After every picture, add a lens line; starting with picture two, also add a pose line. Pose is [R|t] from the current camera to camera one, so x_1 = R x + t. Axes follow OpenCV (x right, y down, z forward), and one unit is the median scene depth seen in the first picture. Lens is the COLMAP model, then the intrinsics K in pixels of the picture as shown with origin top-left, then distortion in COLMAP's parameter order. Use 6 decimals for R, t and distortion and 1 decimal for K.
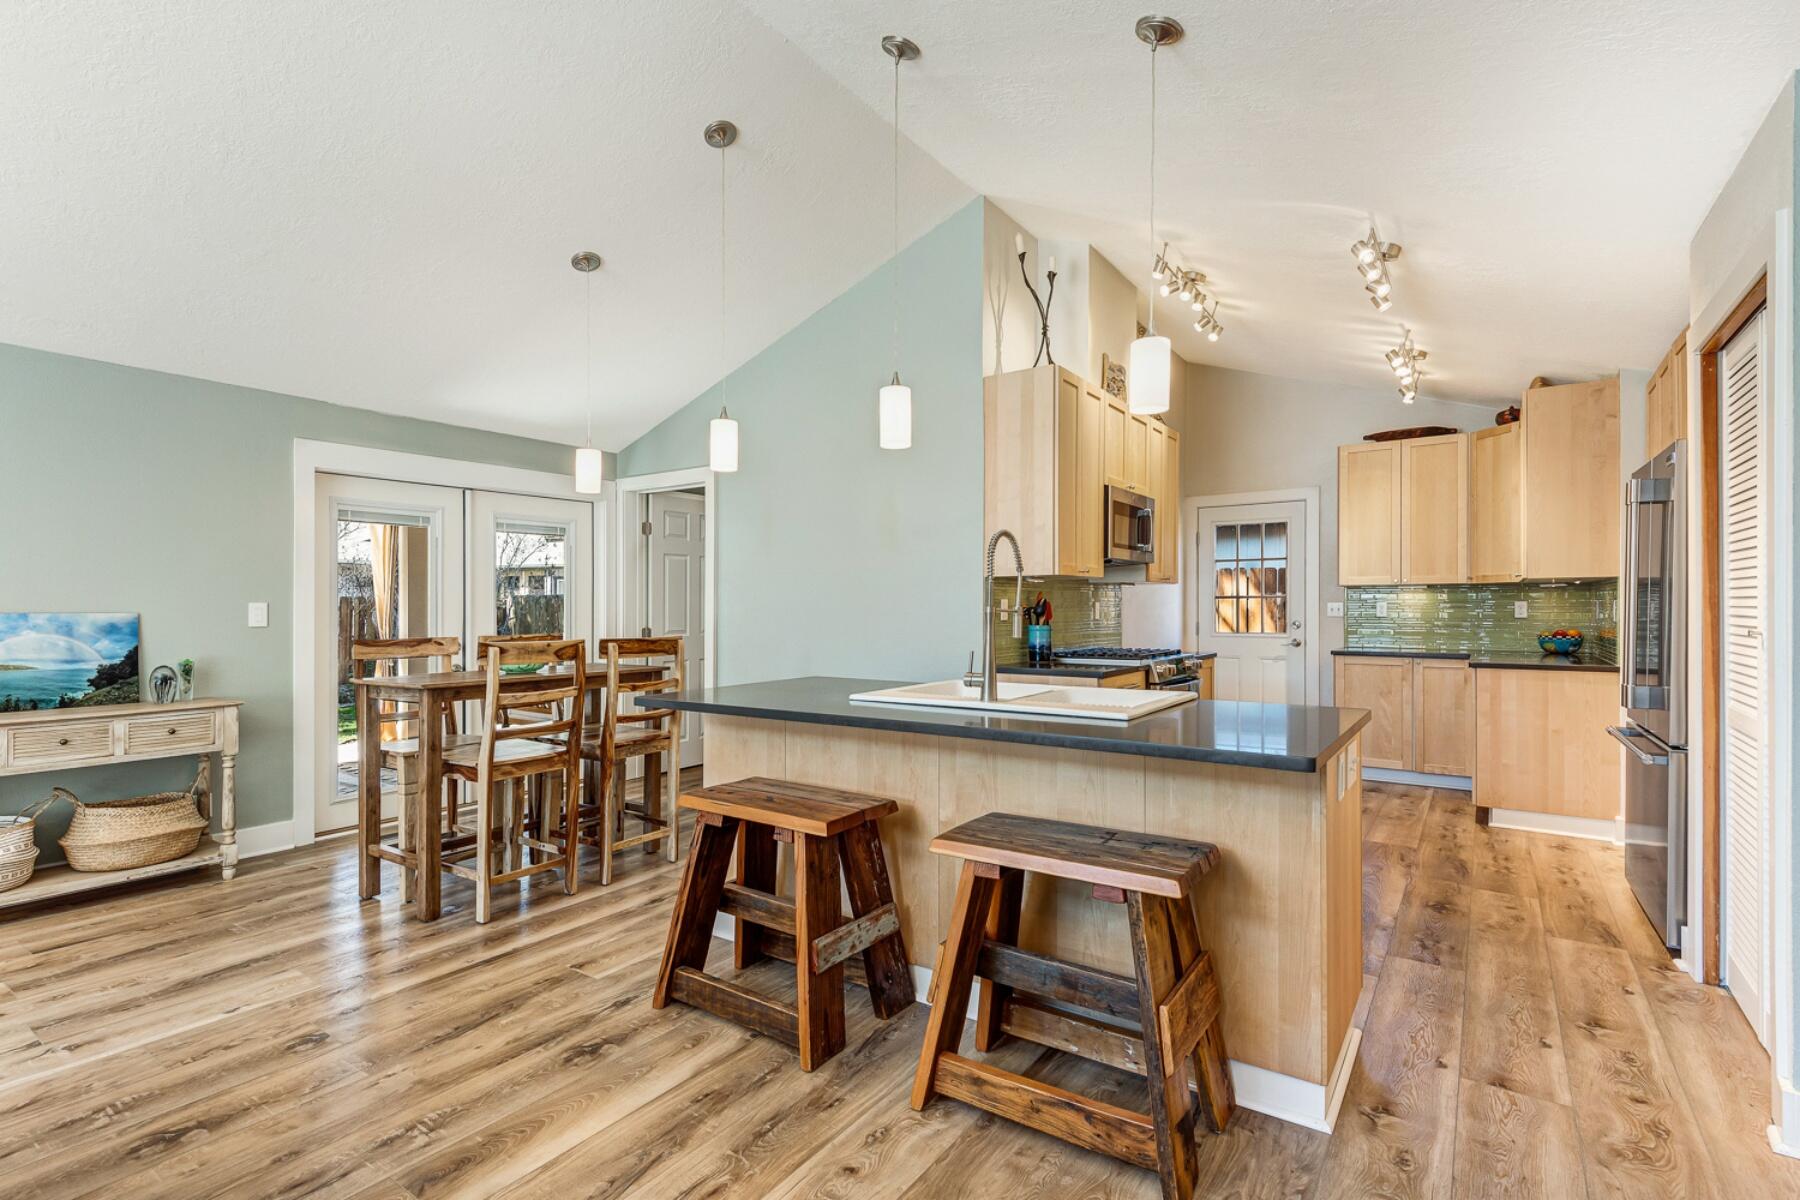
lens RADIAL K [[846.8, 0, 888.6], [0, 846.8, 595.6], [0, 0, 1]] dist [0.026693, -0.011221]
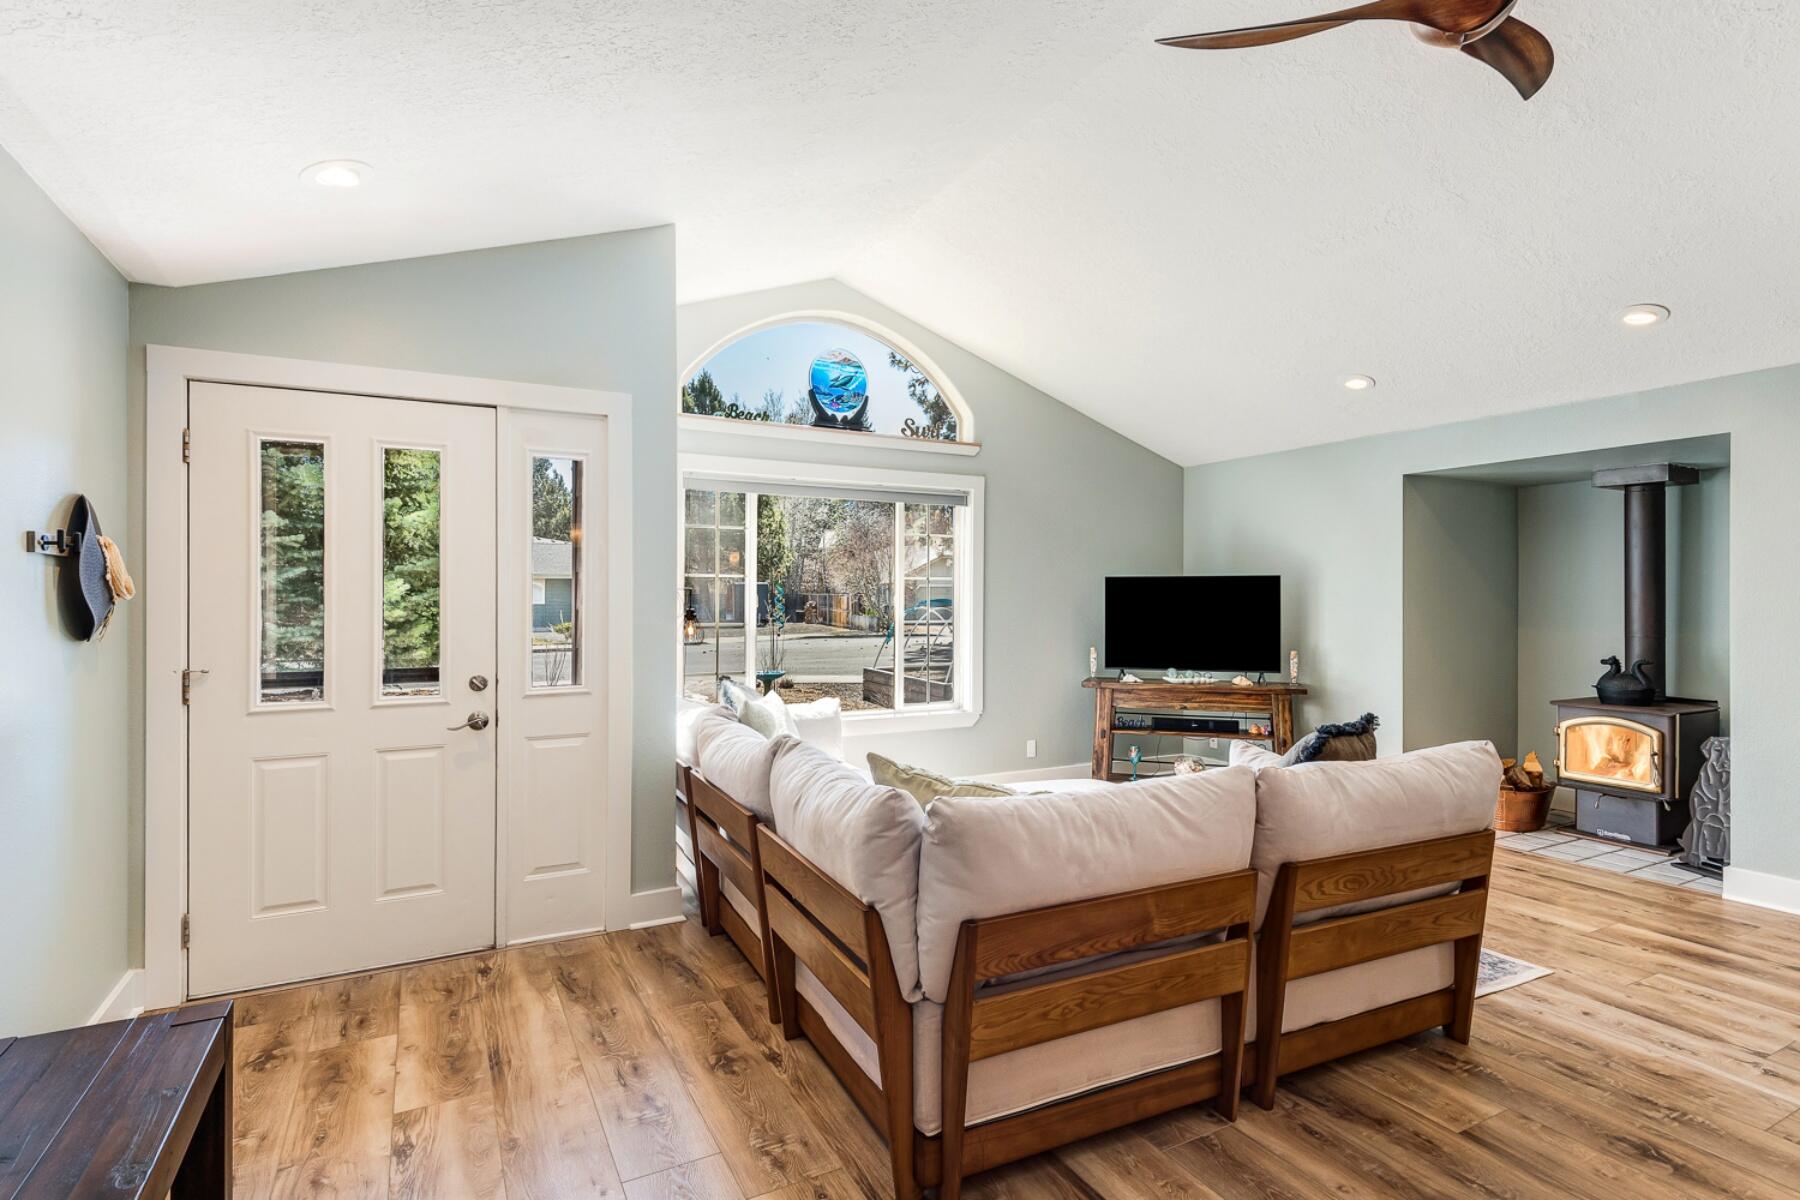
lens RADIAL K [[882.6, 0, 911.6], [0, 882.6, 596.0], [0, 0, 1]] dist [0.035876, -0.021120]
pose [[-0.440940, 0.000965, -0.897536, 0.276101], [0.012603, 0.999907, -0.005117, -0.025460], [0.897448, -0.013568, -0.440912, 0.360951]]
